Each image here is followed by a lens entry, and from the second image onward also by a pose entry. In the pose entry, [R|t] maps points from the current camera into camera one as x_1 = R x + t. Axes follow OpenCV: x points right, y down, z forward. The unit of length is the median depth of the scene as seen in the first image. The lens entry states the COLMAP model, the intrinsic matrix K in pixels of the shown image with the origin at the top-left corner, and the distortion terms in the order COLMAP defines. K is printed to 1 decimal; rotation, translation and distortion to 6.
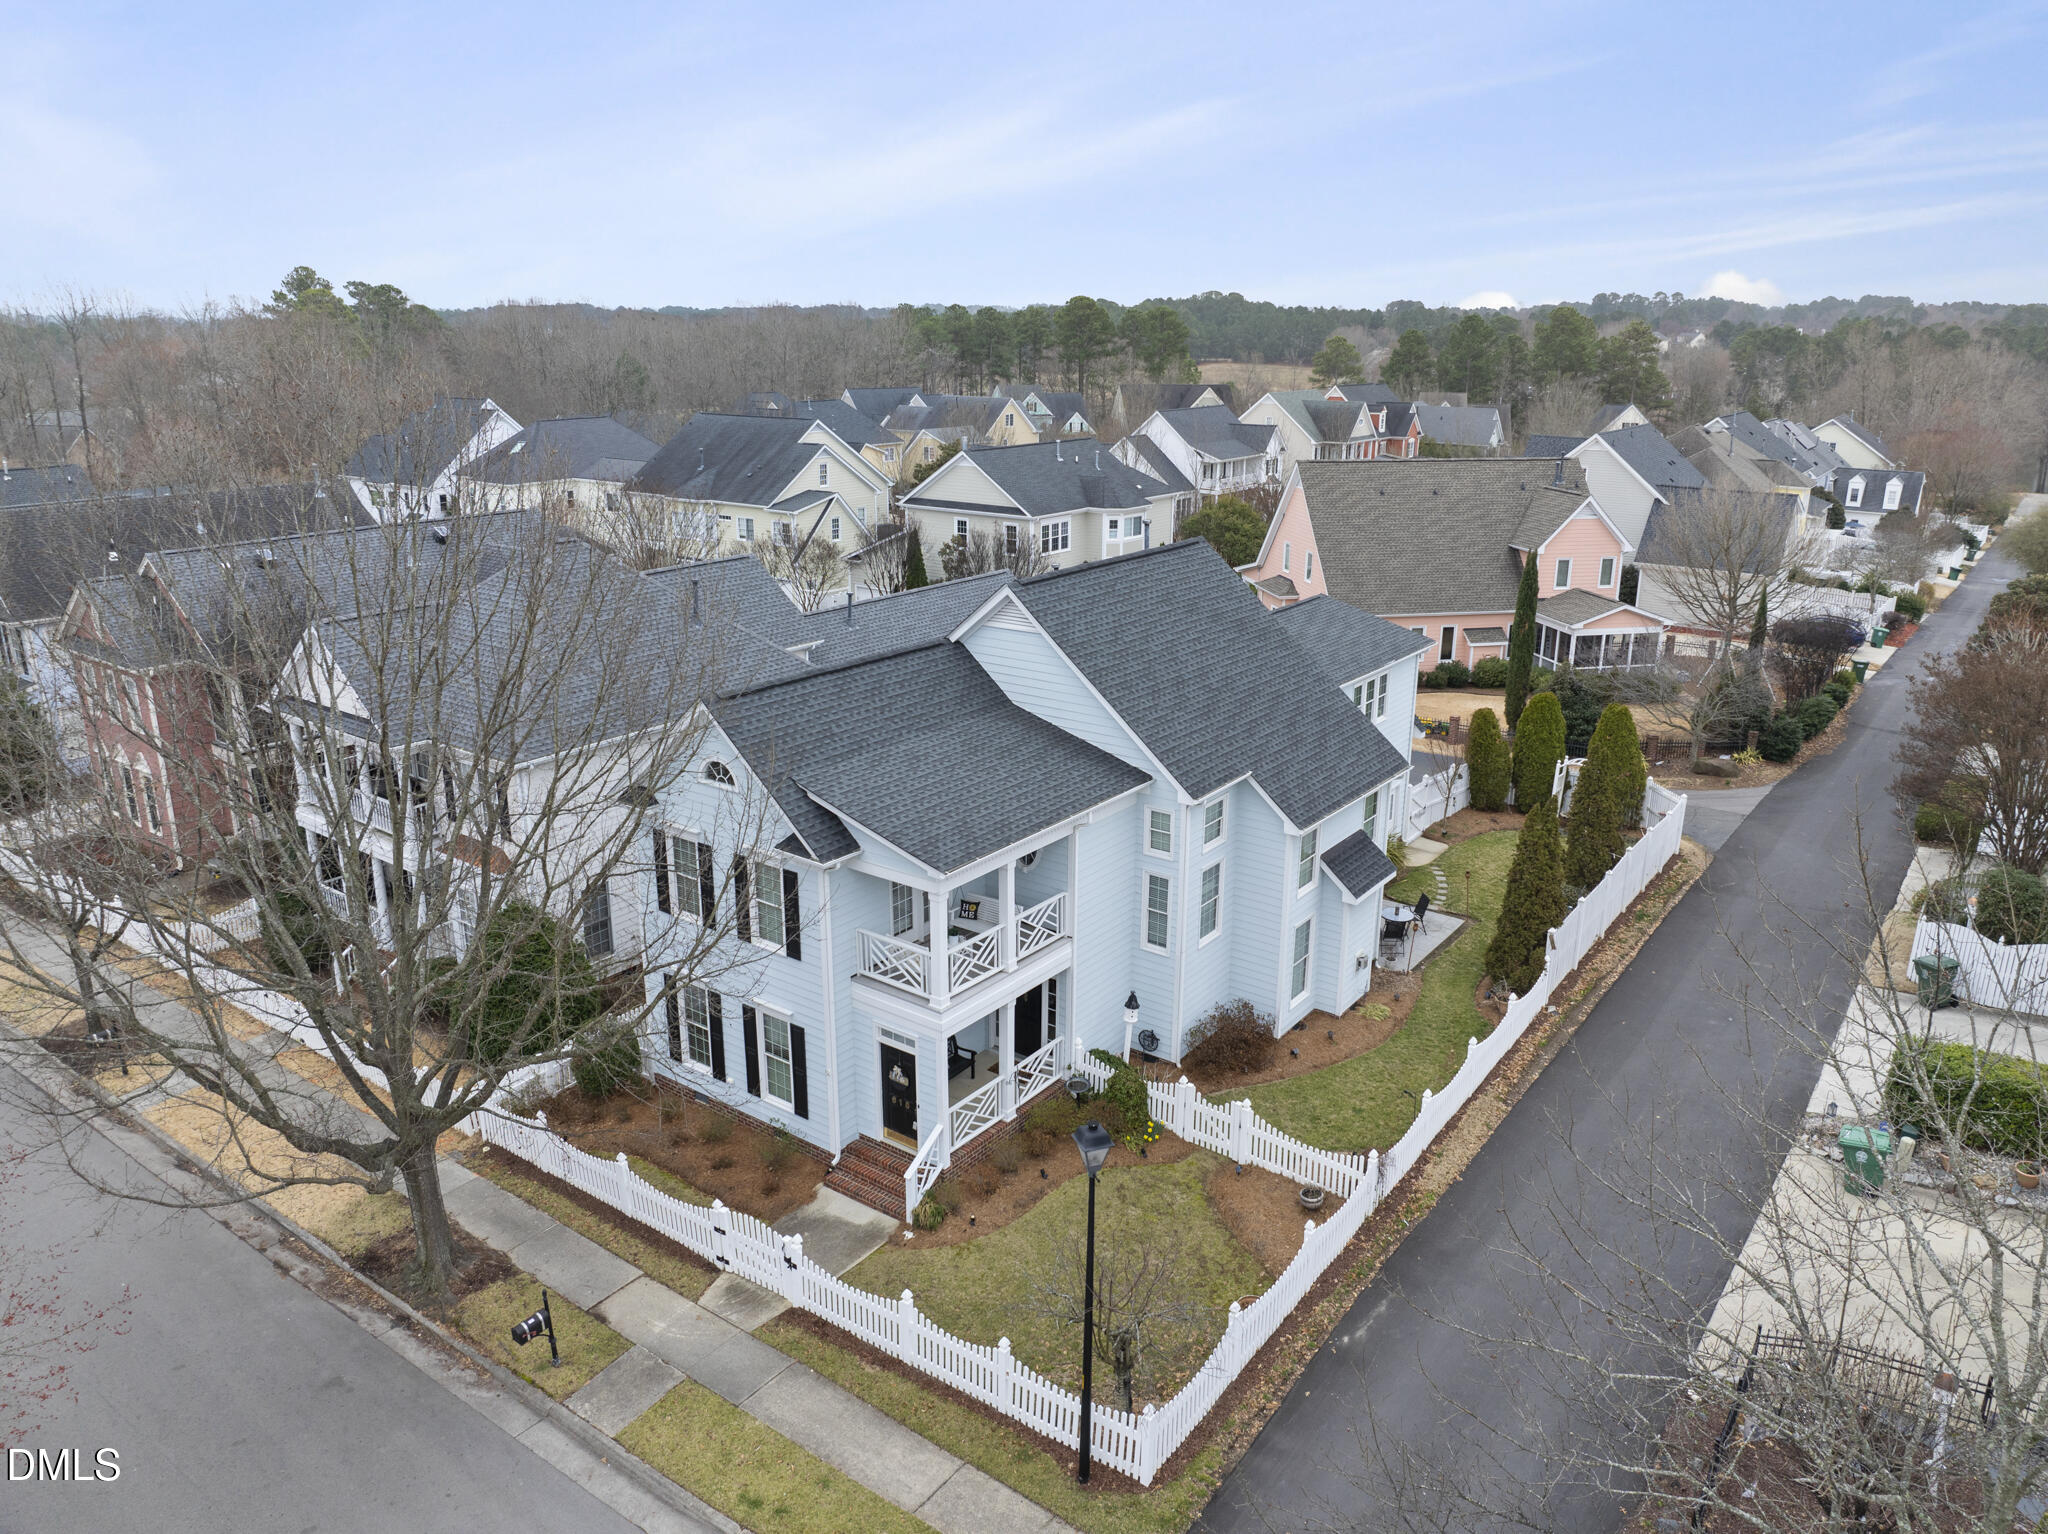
lens RADIAL K [[1443.7, 0, 1024.0], [0, 1443.7, 767.0], [0, 0, 1]] dist [-0.035758, -0.001539]
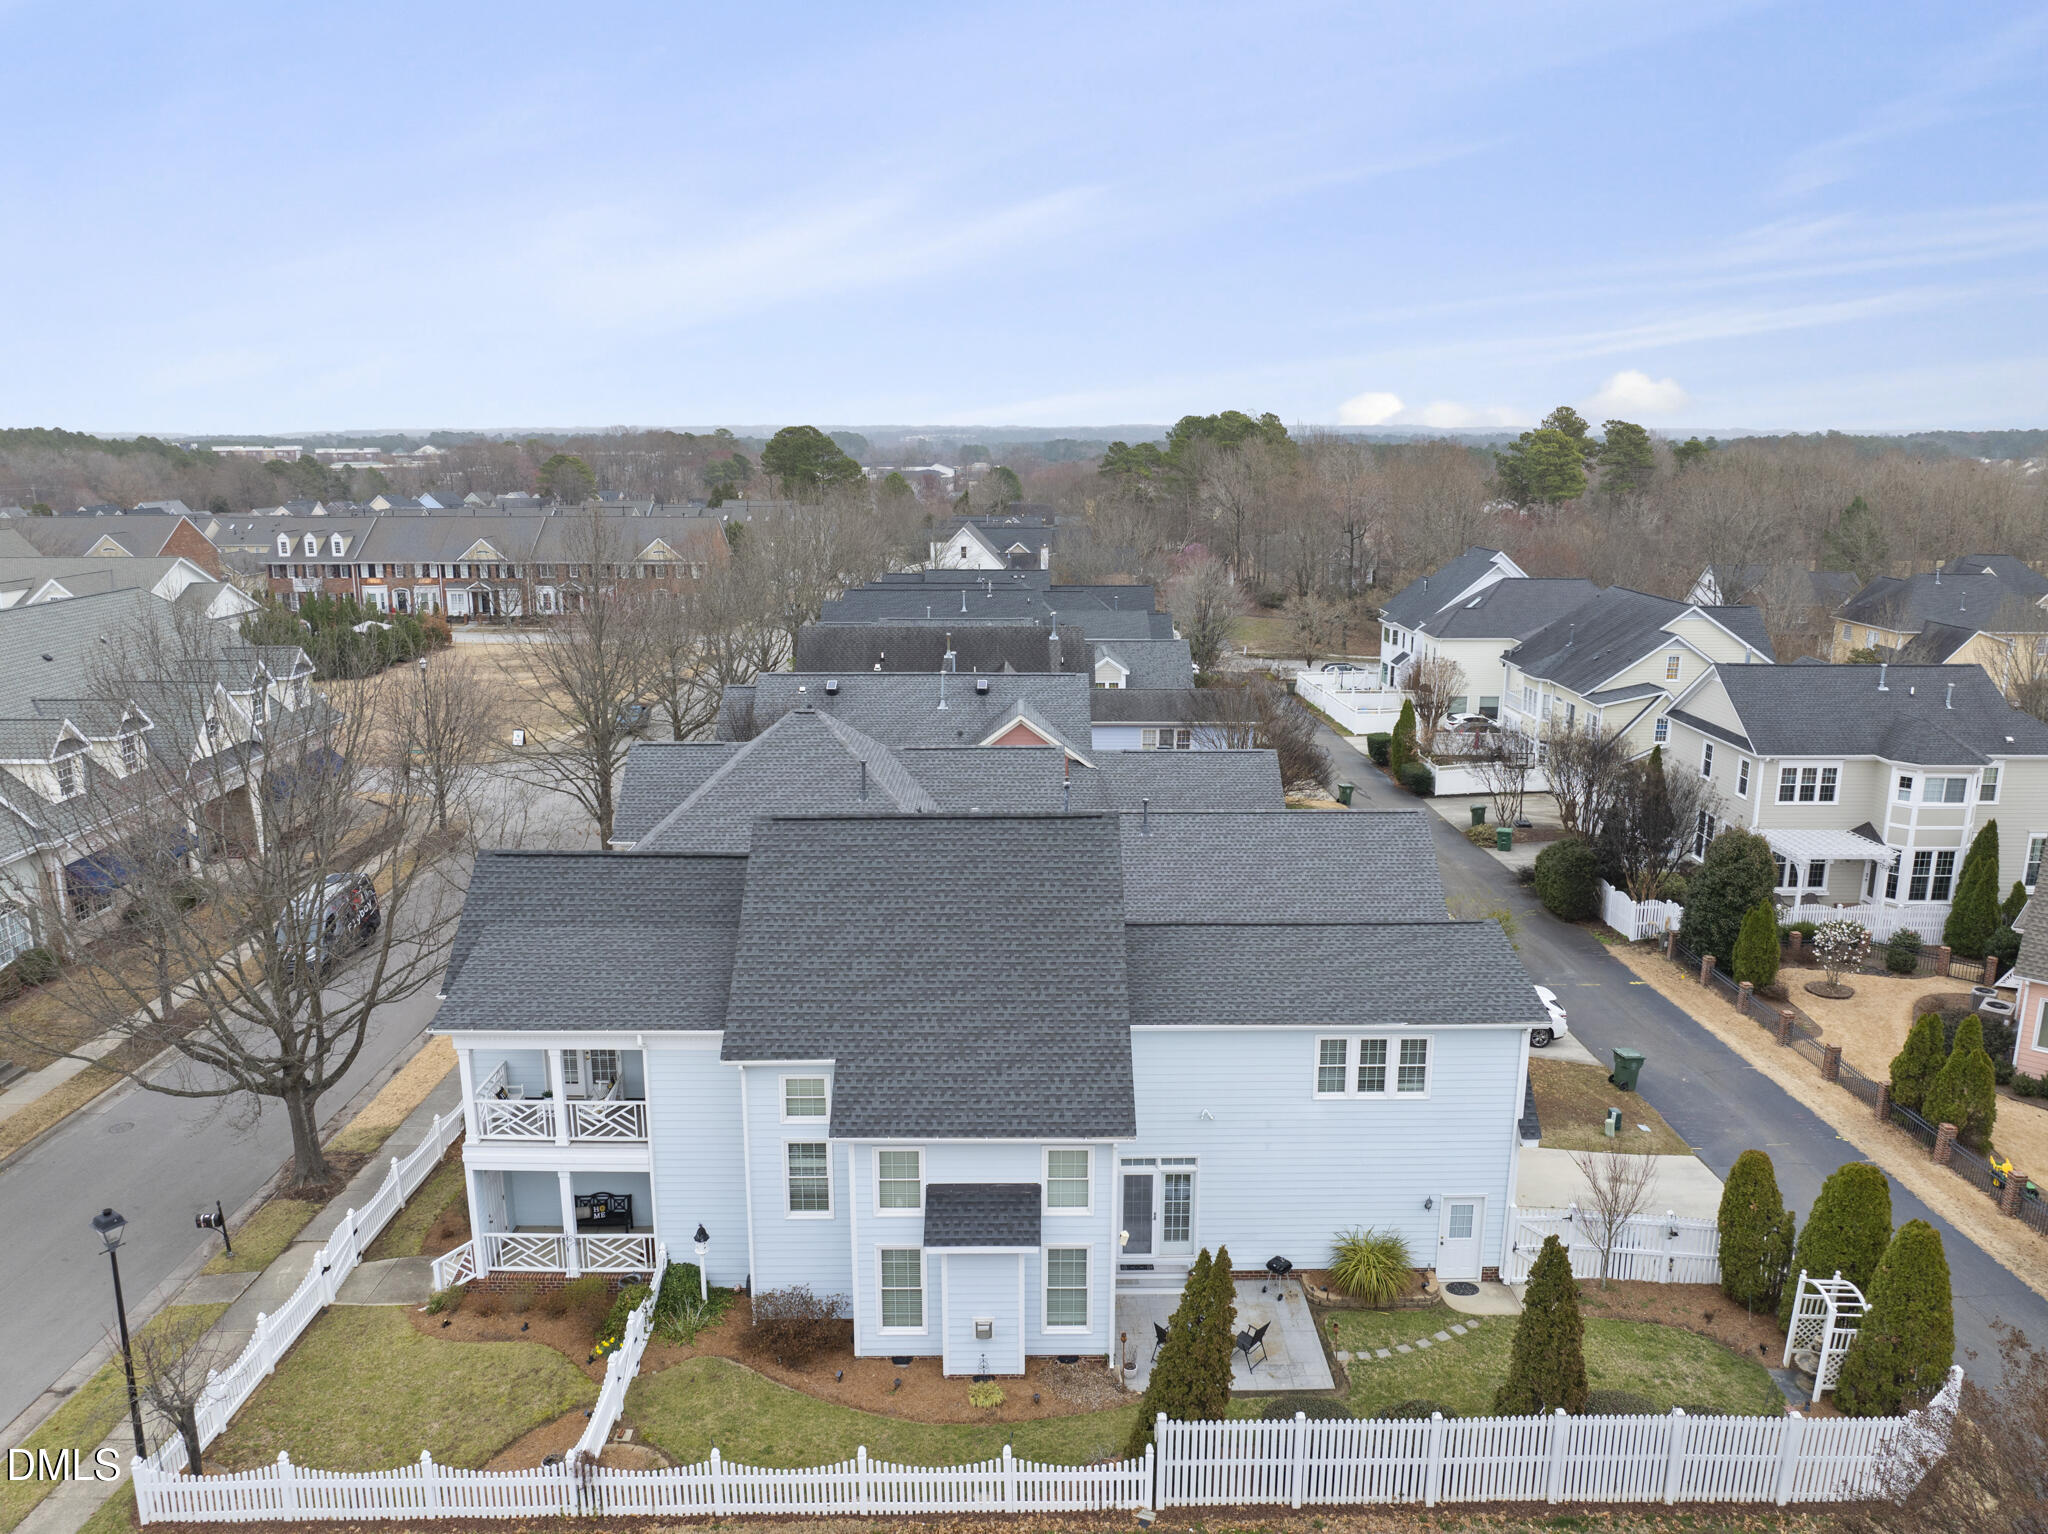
lens RADIAL K [[1443.7, 0, 1024.0], [0, 1443.7, 767.0], [0, 0, 1]] dist [-0.035758, -0.001539]
pose [[0.602958, 0.172683, -0.778860, 0.368915], [-0.232495, 0.971949, 0.035506, -0.097009], [0.763143, 0.159672, 0.626193, 0.184514]]
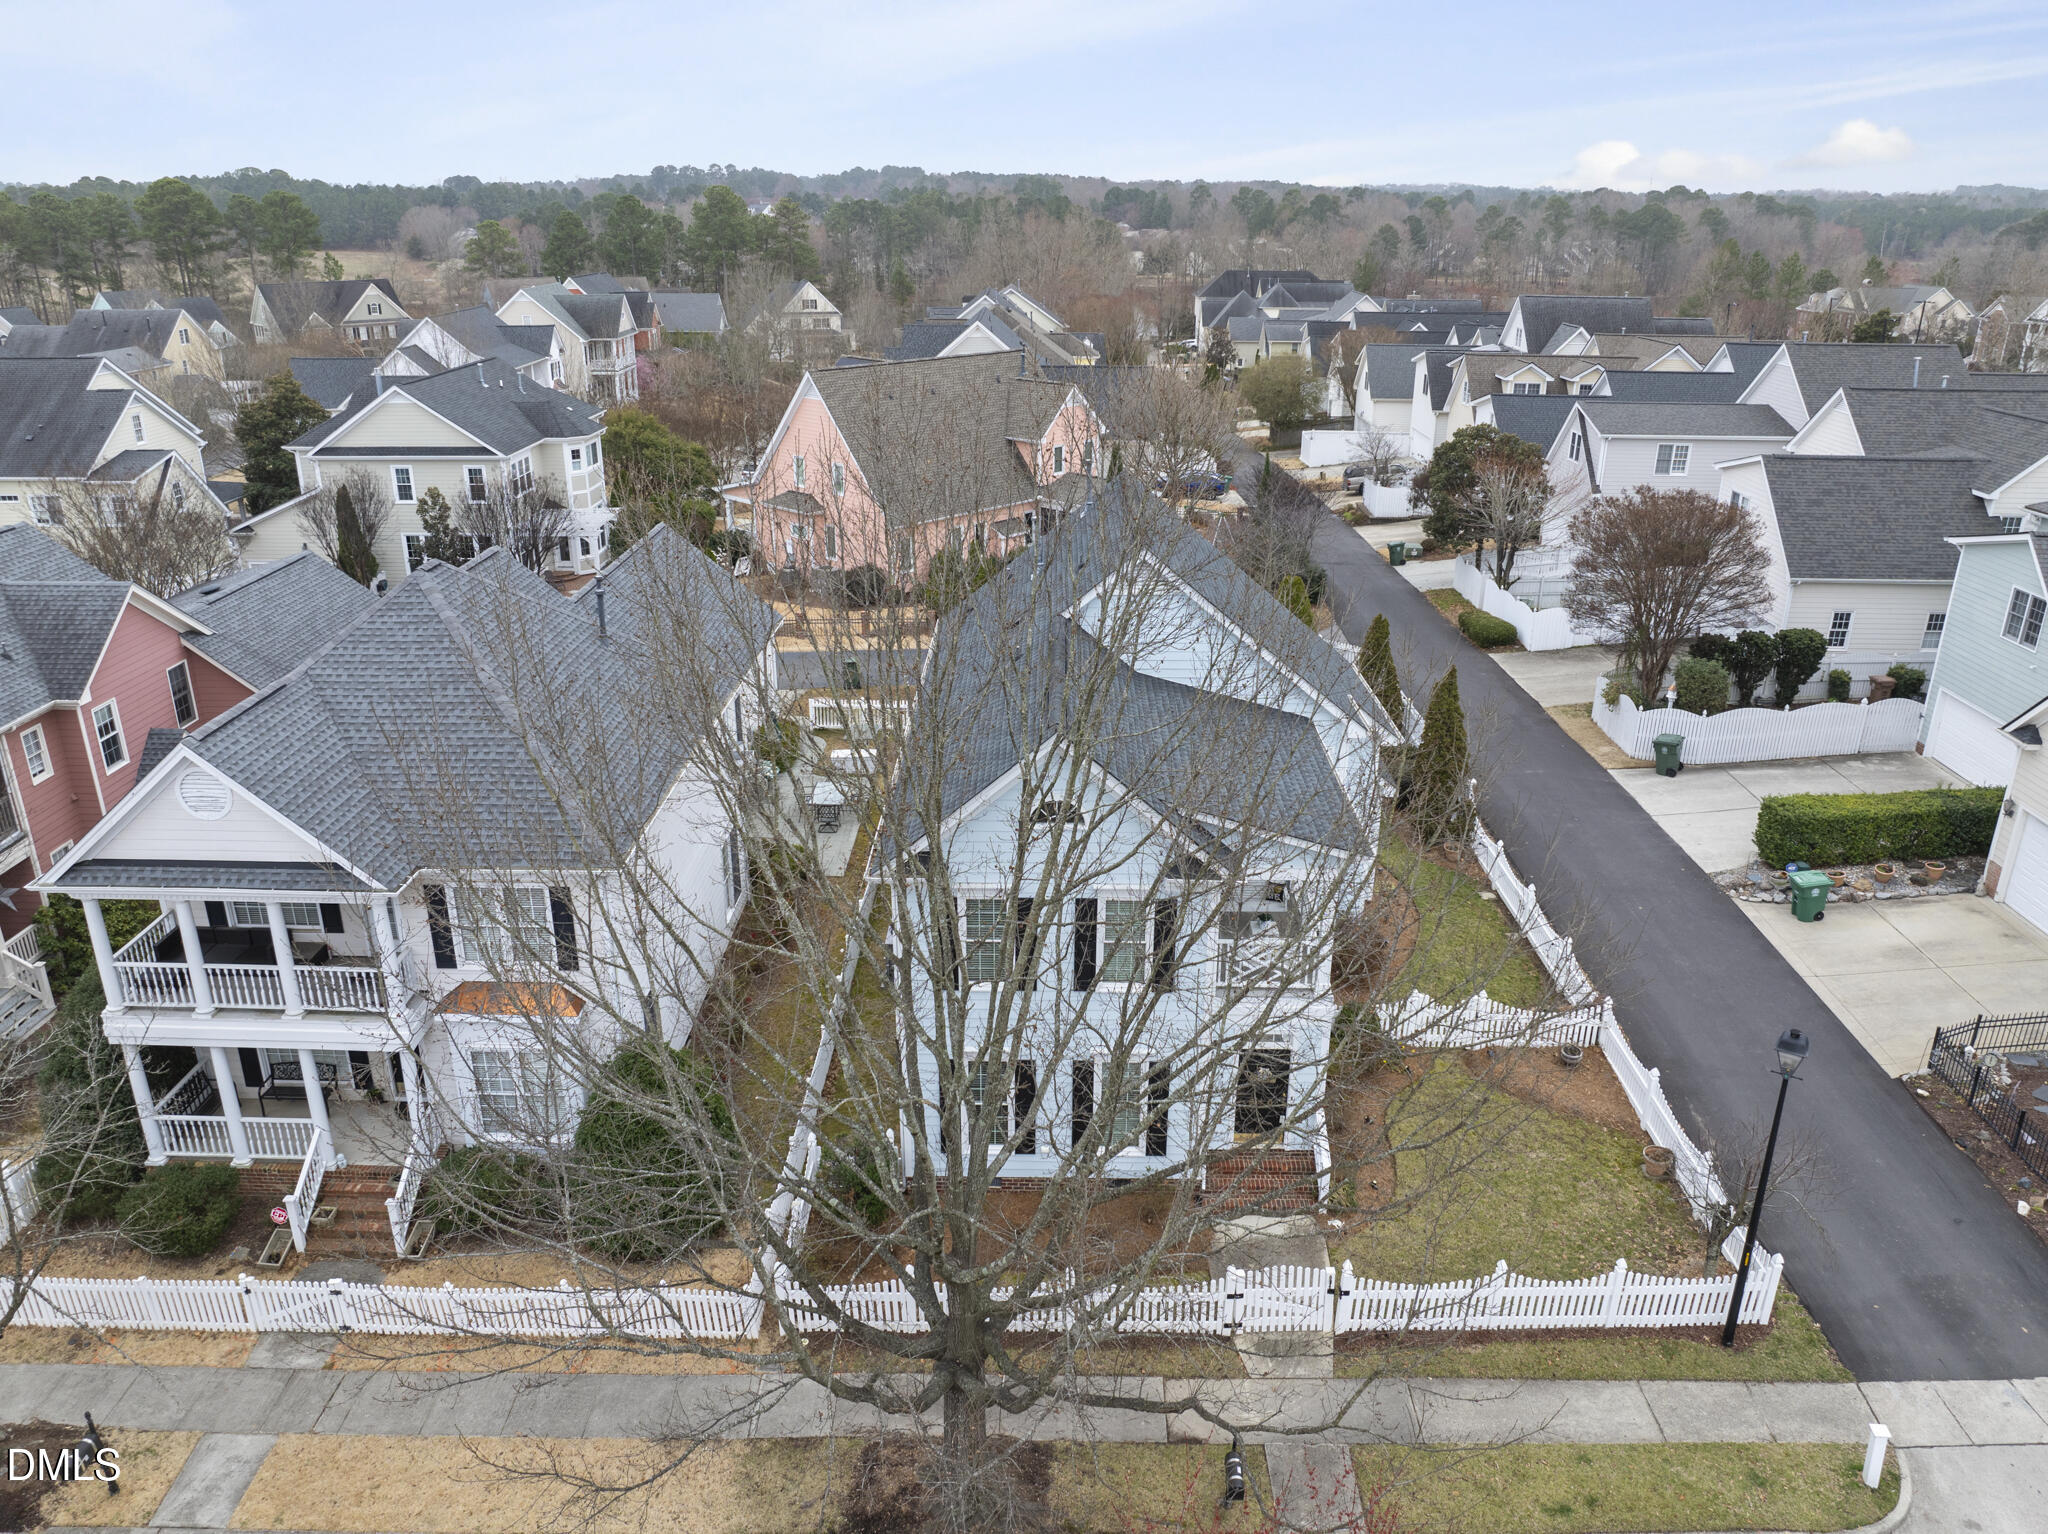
lens RADIAL K [[1443.7, 0, 1024.0], [0, 1443.7, 767.0], [0, 0, 1]] dist [-0.035758, -0.001539]
pose [[0.814493, -0.215863, 0.538520, -0.237915], [0.172269, 0.976327, 0.130804, -0.048070], [-0.554007, -0.013769, 0.832398, 0.101434]]
